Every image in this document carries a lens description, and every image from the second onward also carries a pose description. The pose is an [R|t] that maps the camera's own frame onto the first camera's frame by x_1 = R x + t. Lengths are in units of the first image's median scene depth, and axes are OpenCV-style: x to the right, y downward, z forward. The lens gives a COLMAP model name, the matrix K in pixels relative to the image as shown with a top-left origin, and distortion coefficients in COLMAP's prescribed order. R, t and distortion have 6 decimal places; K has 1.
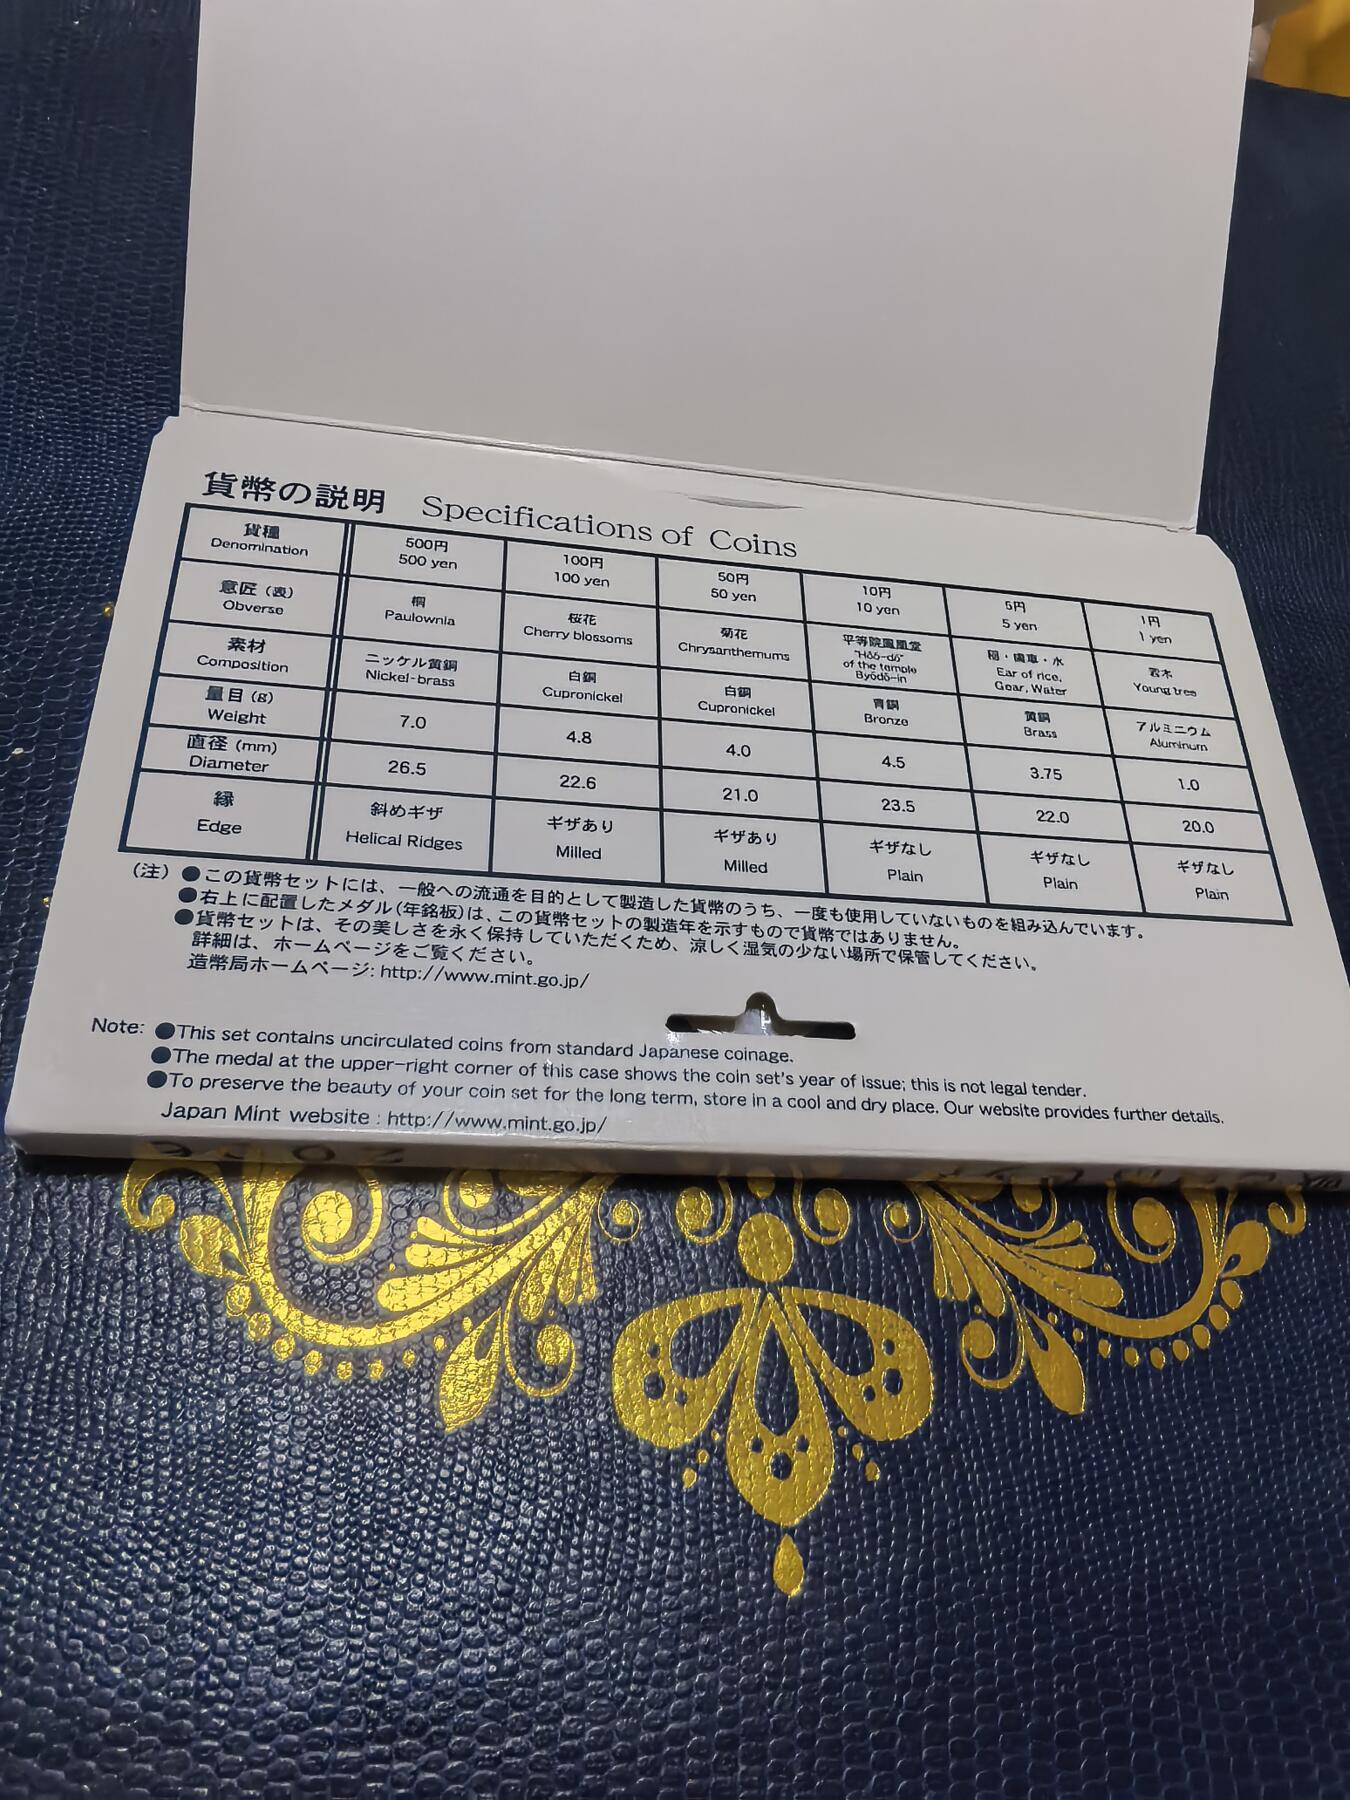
lens RADIAL K [[1334.0, 0, 686.1], [0, 1334.0, 897.7], [0, 0, 1]] dist [-0.008128, -0.002665]
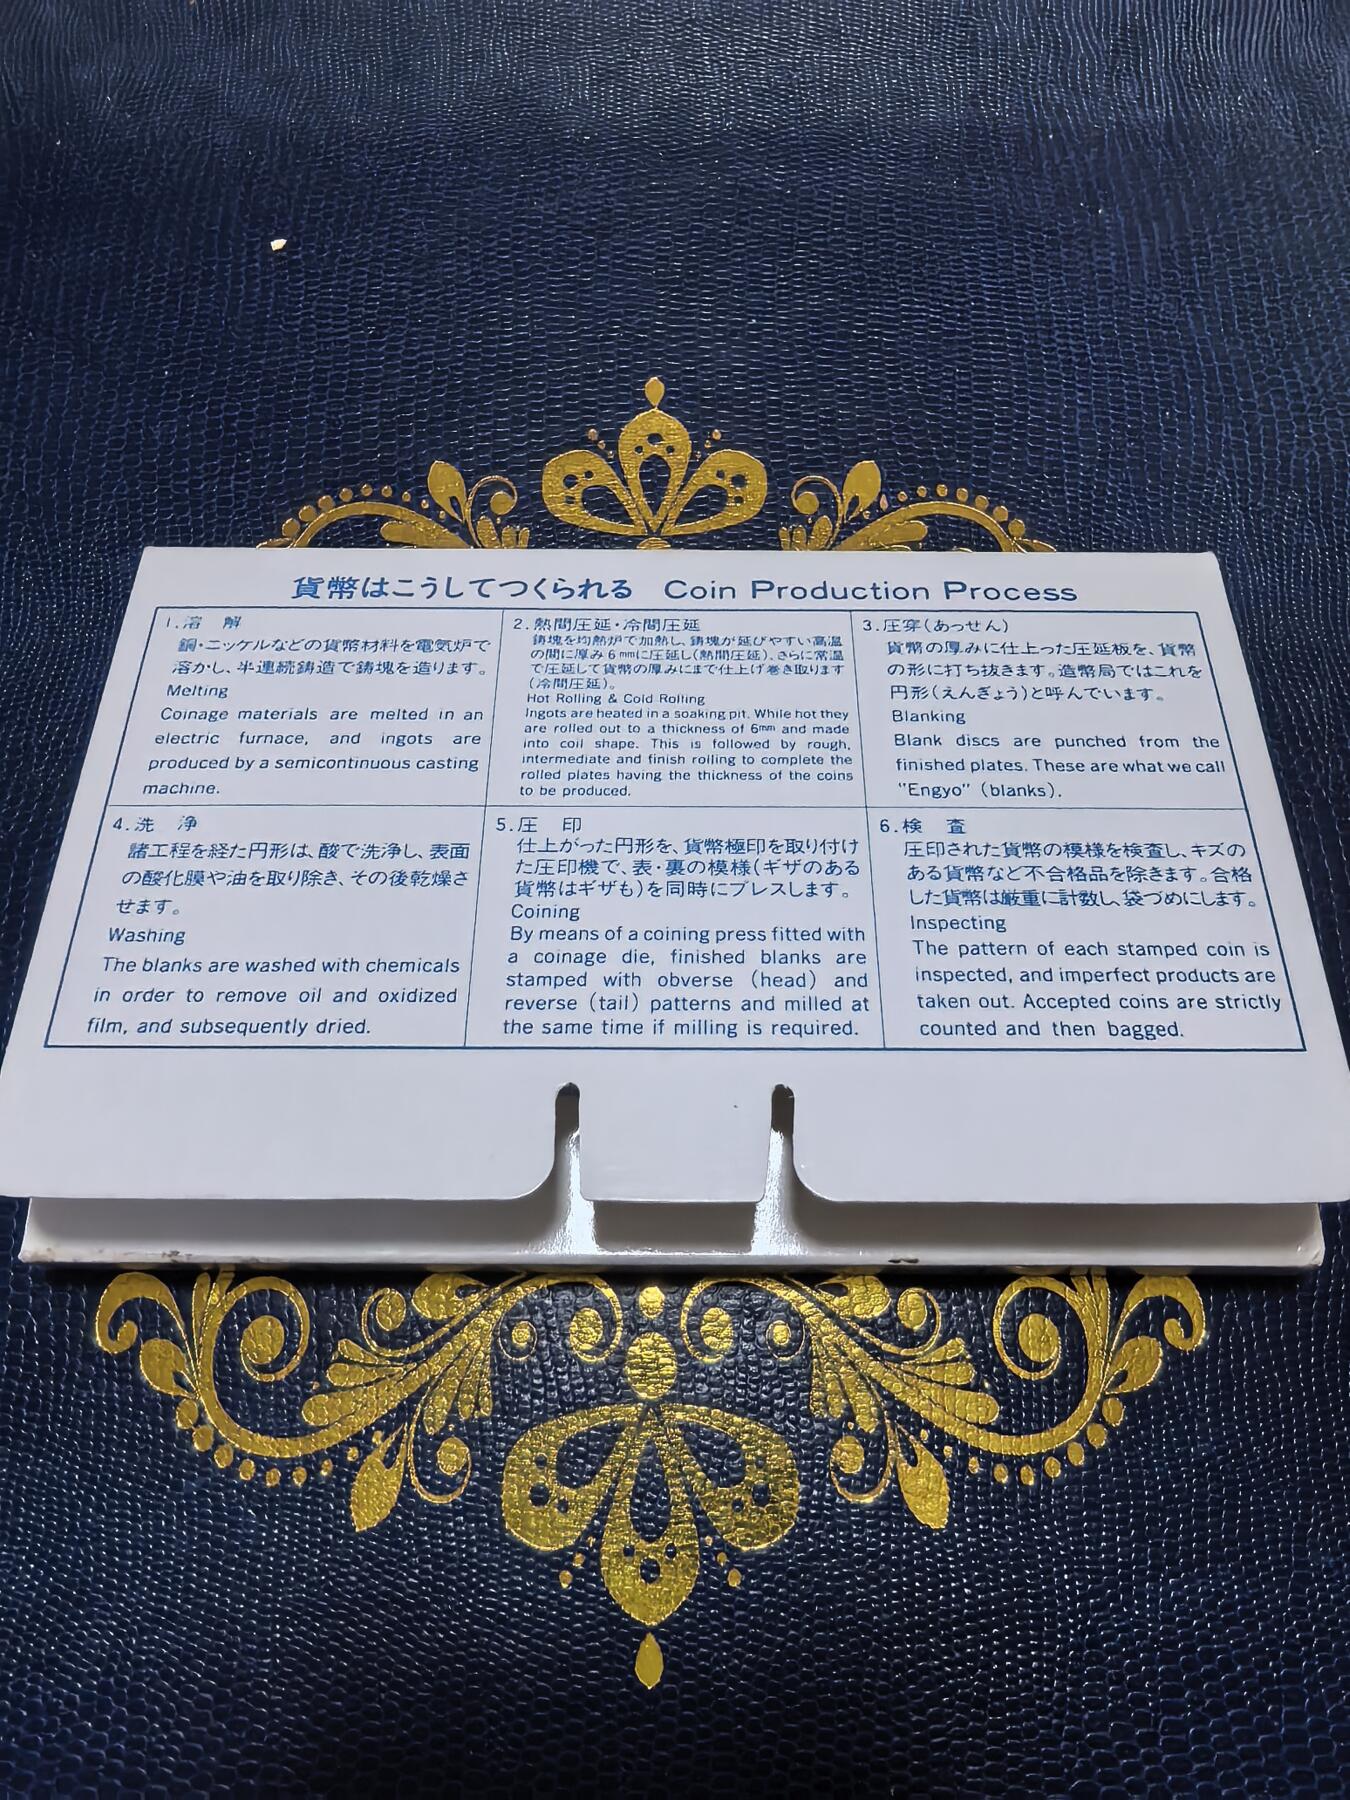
lens RADIAL K [[1334.0, 0, 686.1], [0, 1334.0, 897.7], [0, 0, 1]] dist [-0.008128, -0.002665]
pose [[0.982629, -0.028036, -0.183452, 0.319291], [0.050537, 0.991589, 0.119154, -0.264030], [0.178569, -0.126355, 0.975781, -0.015941]]
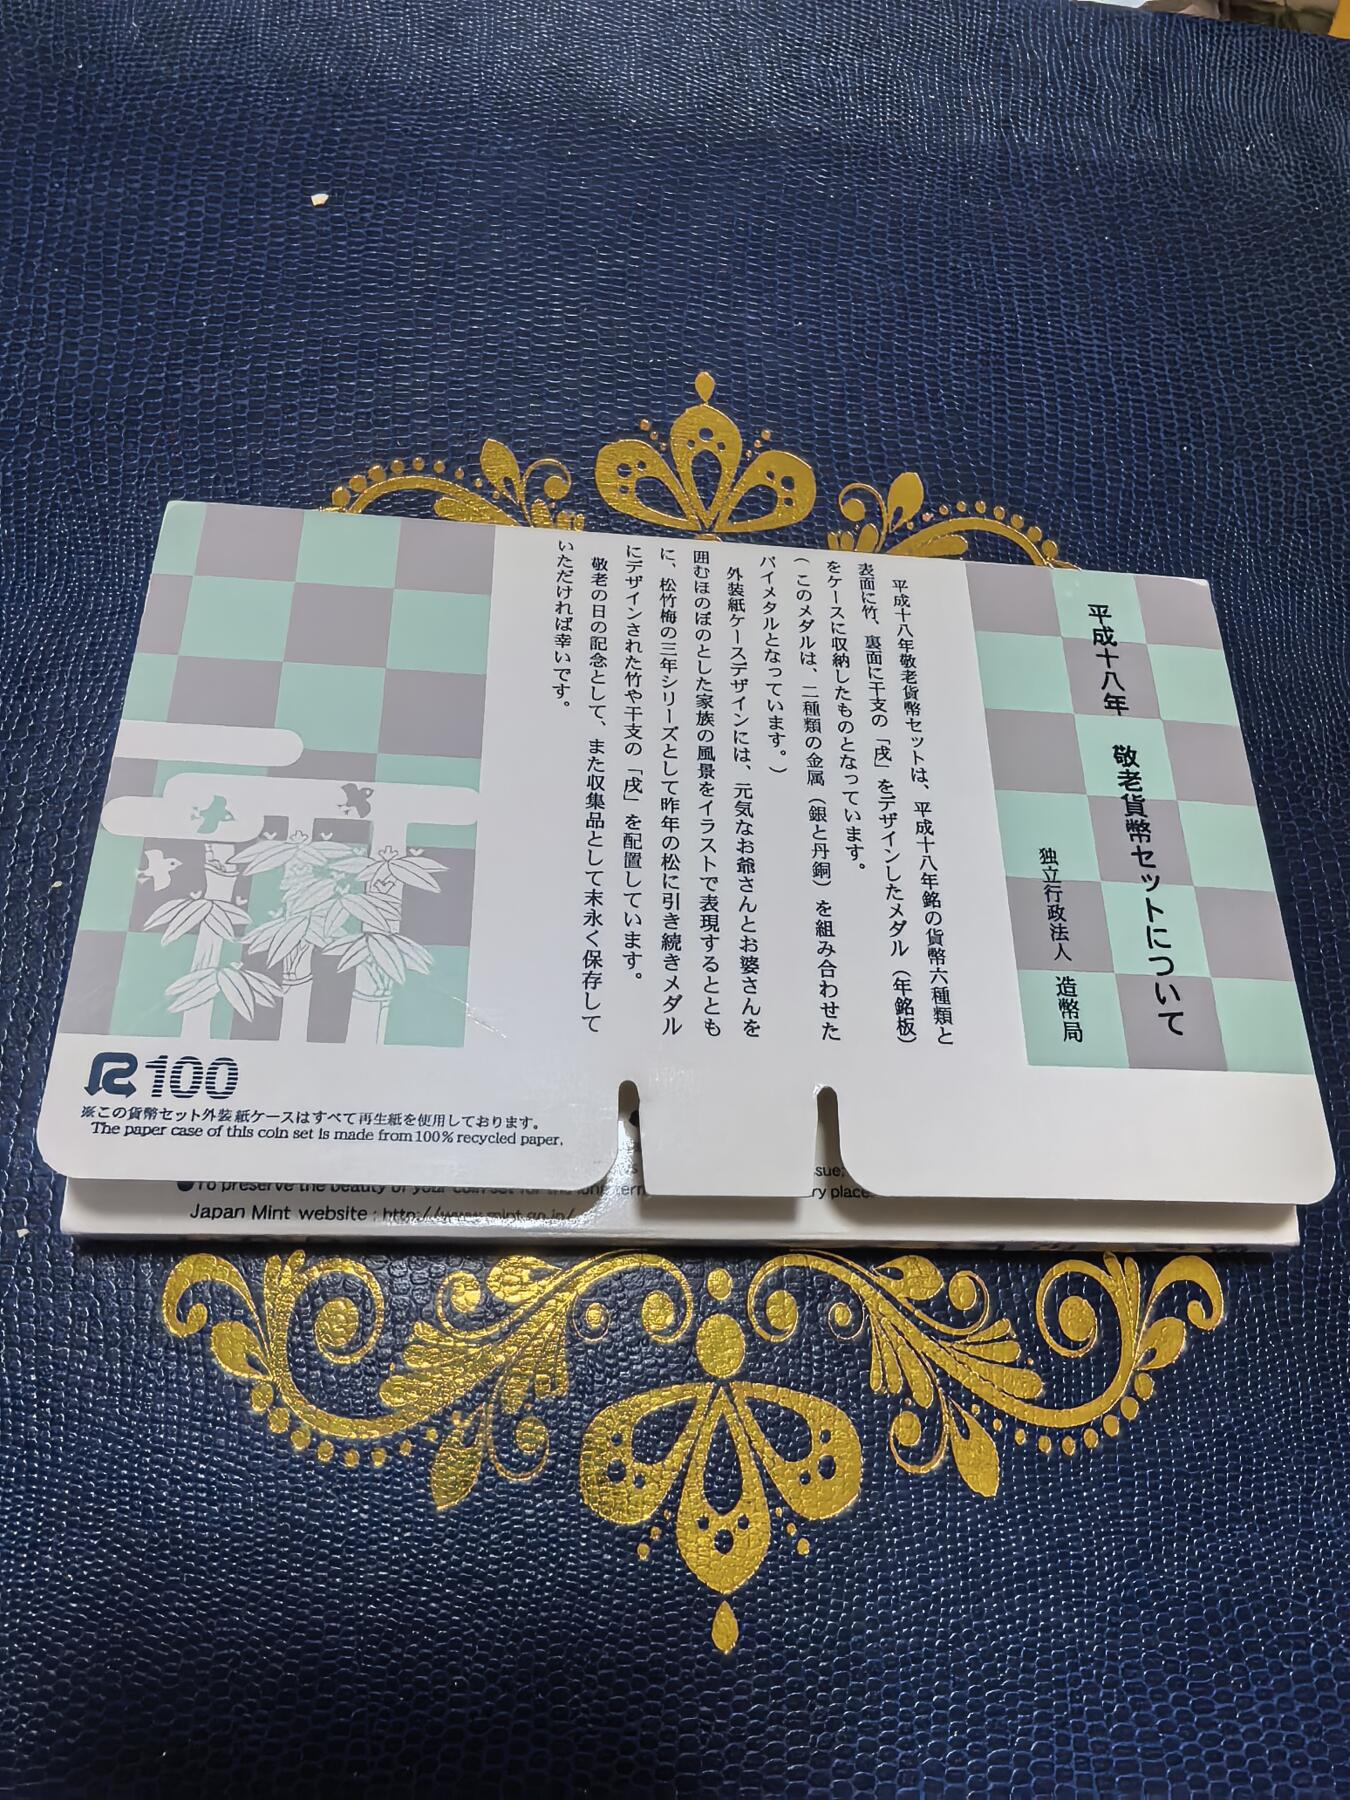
lens RADIAL K [[1334.0, 0, 686.1], [0, 1334.0, 897.7], [0, 0, 1]] dist [-0.008128, -0.002665]
pose [[0.997955, 0.014062, -0.062360, 0.102129], [-0.004677, 0.988951, 0.148169, -0.302047], [0.063754, -0.147574, 0.986994, -0.071169]]
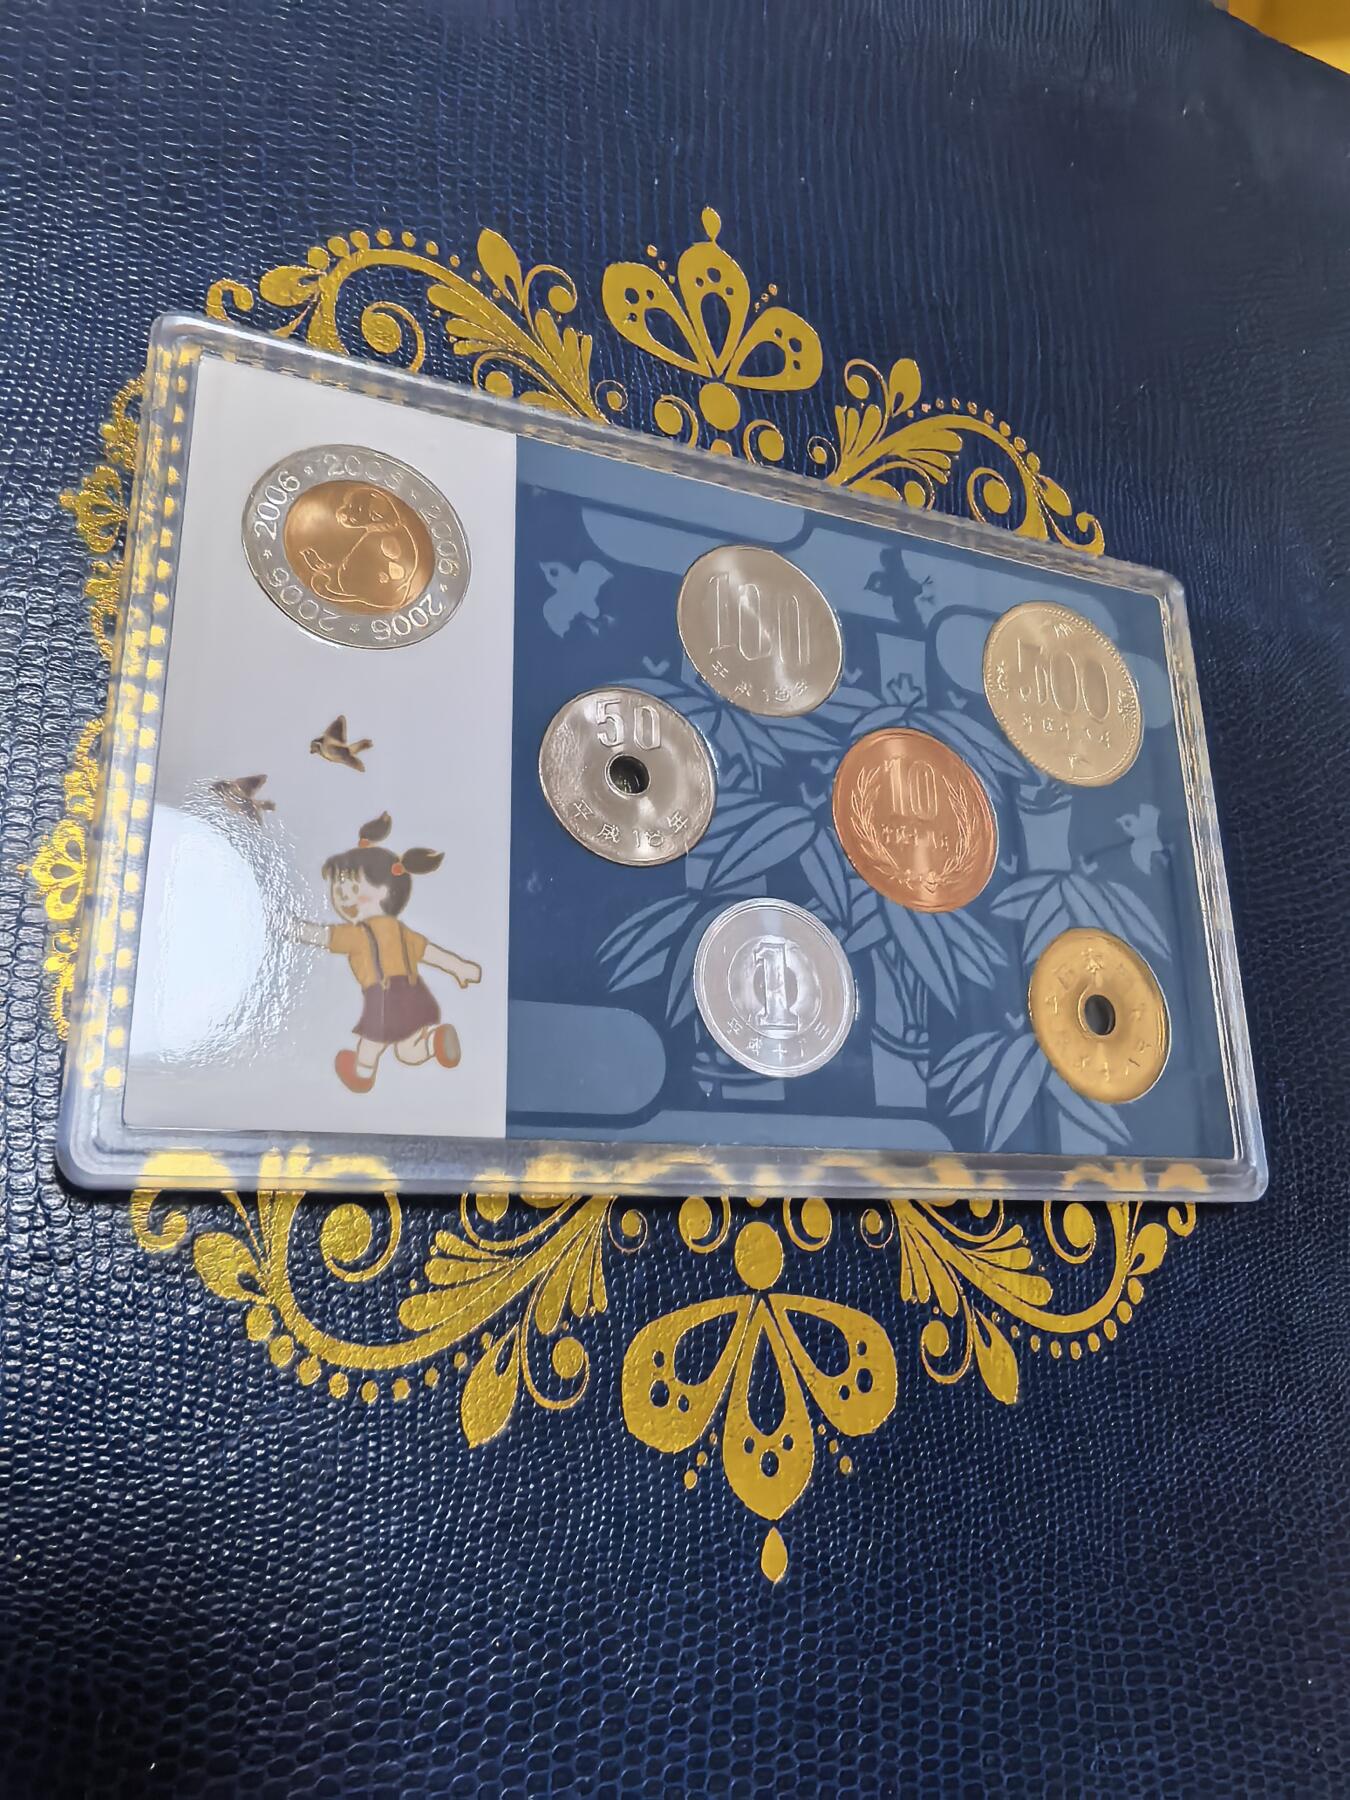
lens RADIAL K [[1326.1, 0, 685.5], [0, 1326.1, 904.0], [0, 0, 1]] dist [-0.000319, -0.013147]
pose [[0.970114, 0.078563, 0.229581, -0.272929], [-0.118096, 0.979386, 0.163877, -0.181429], [-0.211974, -0.186092, 0.959394, 0.071959]]
